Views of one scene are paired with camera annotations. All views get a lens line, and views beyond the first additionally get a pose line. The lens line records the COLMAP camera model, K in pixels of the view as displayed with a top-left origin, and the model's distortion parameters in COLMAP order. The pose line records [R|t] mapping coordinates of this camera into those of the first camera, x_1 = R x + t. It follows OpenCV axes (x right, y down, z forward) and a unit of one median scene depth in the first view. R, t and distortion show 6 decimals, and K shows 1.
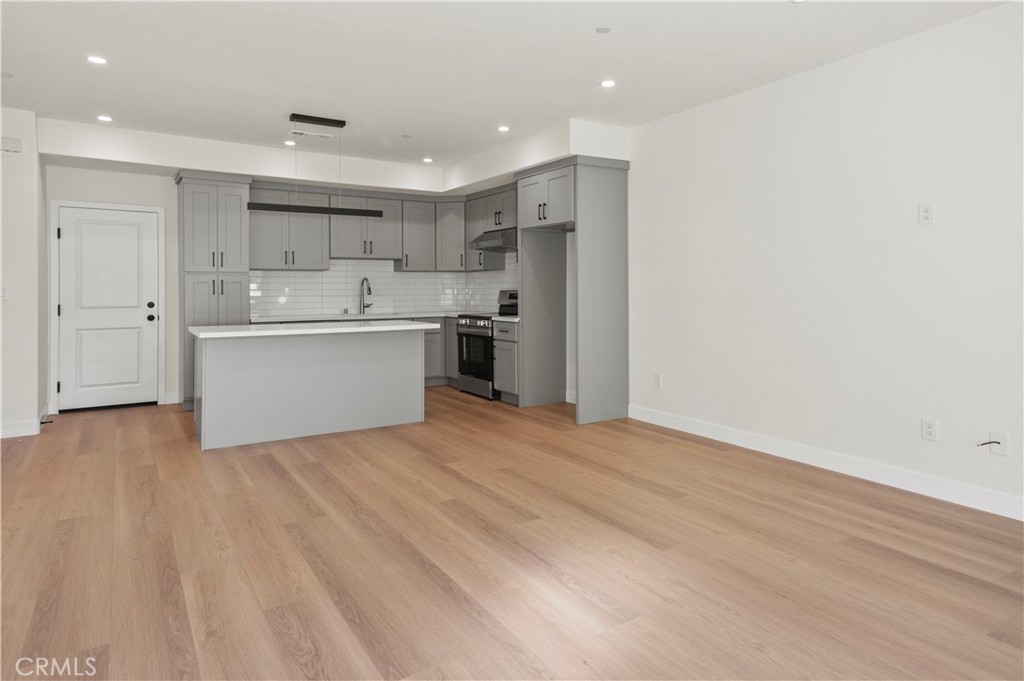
lens RADIAL K [[606.4, 0, 548.9], [0, 606.4, 274.8], [0, 0, 1]] dist [0.054676, 0.003835]
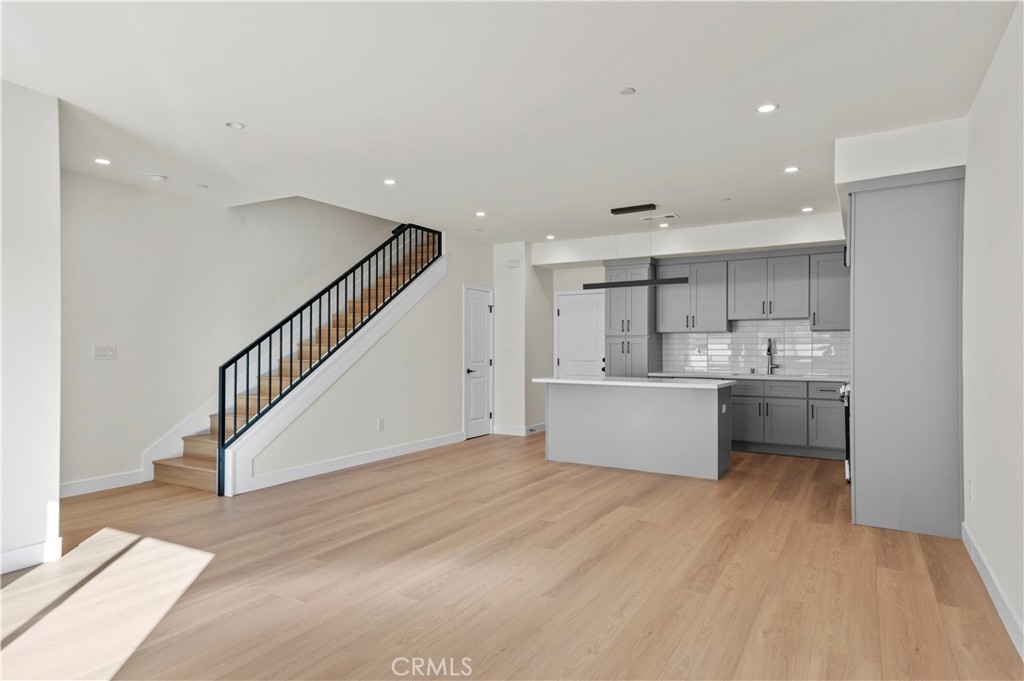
lens RADIAL K [[606.4, 0, 513.7], [0, 606.4, 337.5], [0, 0, 1]] dist [0.054676, 0.003835]
pose [[0.448492, -0.010993, -0.893719, 0.559927], [0.016463, 0.999856, -0.004037, 0.001336], [0.893635, -0.012903, 0.448609, 0.240586]]
